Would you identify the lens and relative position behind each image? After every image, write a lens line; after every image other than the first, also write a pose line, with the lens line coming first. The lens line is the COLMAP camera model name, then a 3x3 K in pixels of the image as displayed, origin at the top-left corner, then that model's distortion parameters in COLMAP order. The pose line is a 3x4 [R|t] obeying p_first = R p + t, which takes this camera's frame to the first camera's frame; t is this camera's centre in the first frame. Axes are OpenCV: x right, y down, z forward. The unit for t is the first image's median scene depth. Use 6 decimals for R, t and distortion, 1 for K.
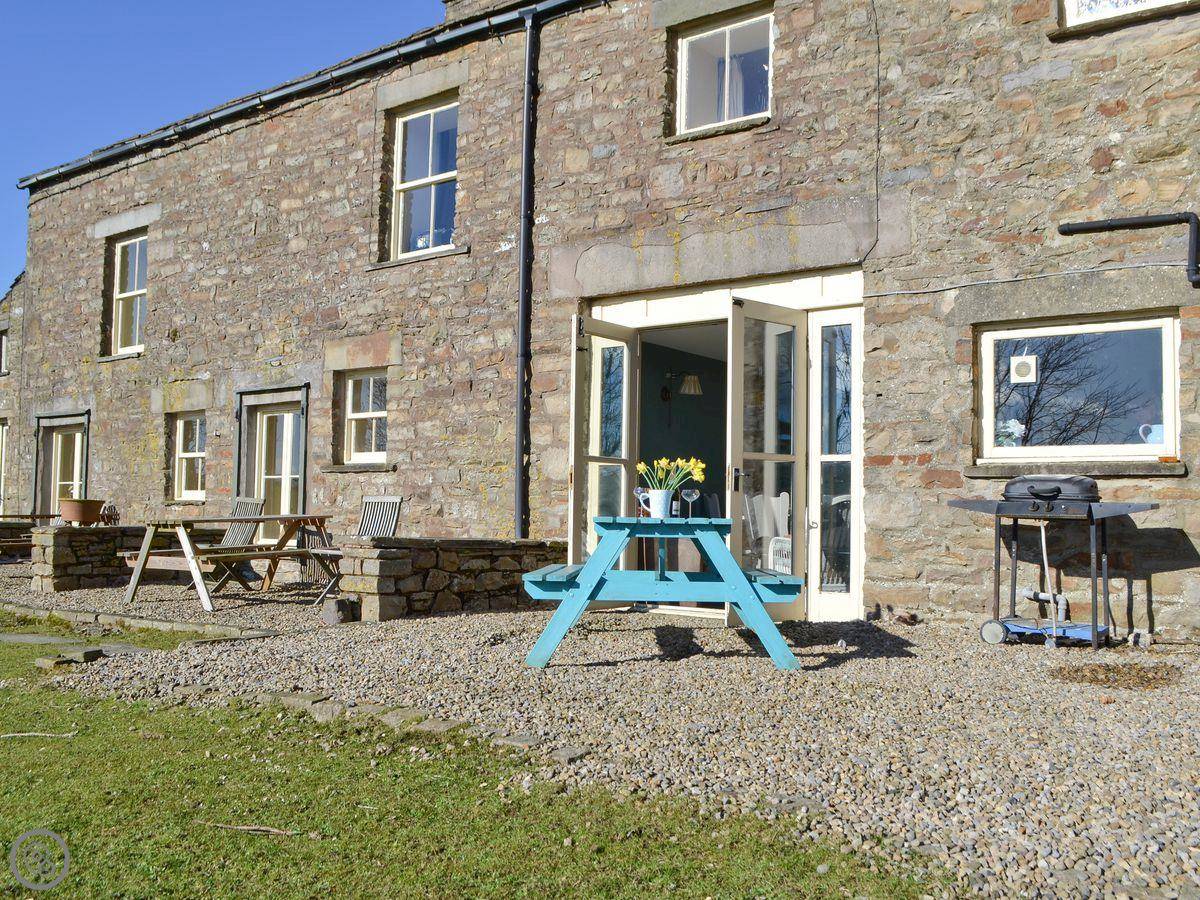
lens RADIAL K [[1104.2, 0, 600.0], [0, 1104.2, 450.0], [0, 0, 1]] dist [-0.032102, -0.000496]
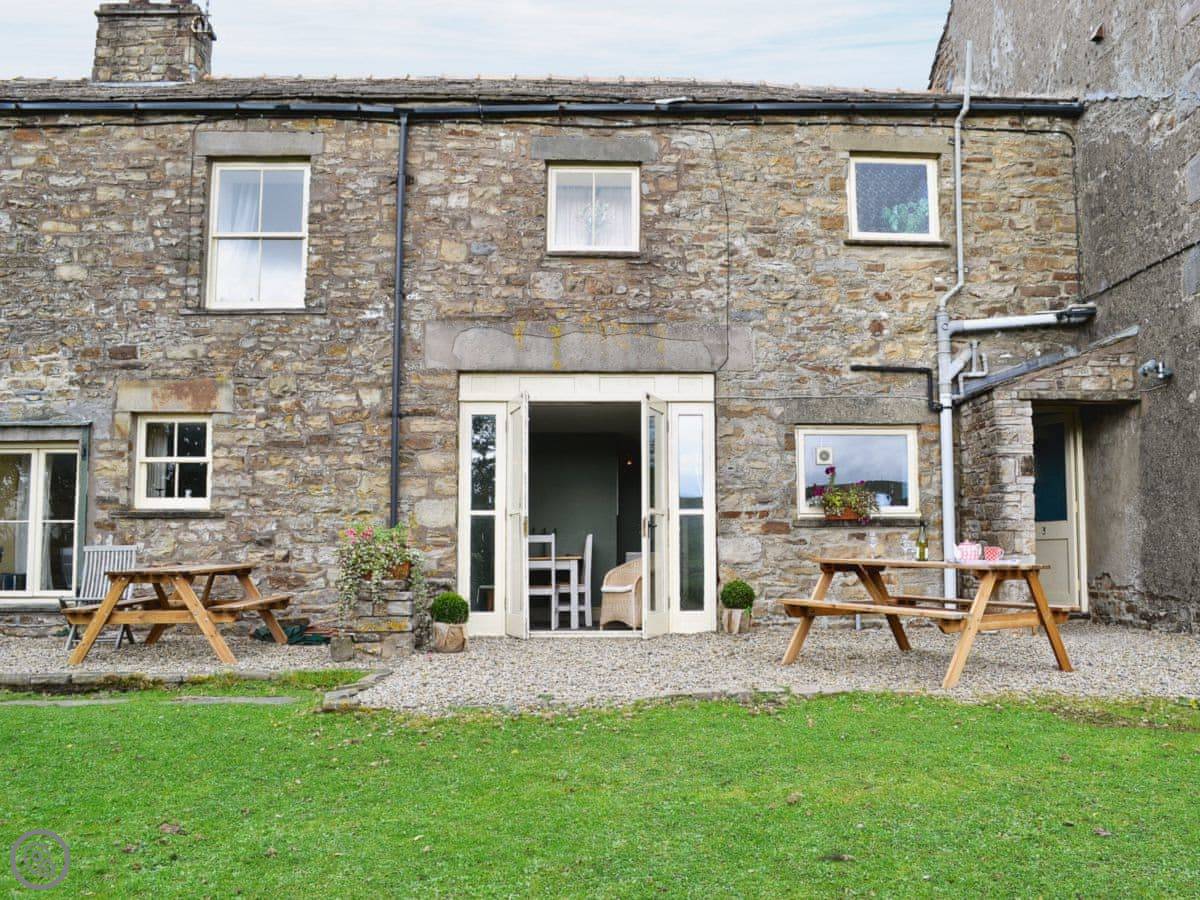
lens RADIAL K [[1104.2, 0, 600.0], [0, 1104.2, 450.0], [0, 0, 1]] dist [-0.032102, -0.000496]
pose [[0.783642, 0.034576, 0.620250, -0.653354], [-0.020516, 0.999346, -0.029789, -0.024038], [-0.620874, 0.010619, 0.783838, -0.004039]]
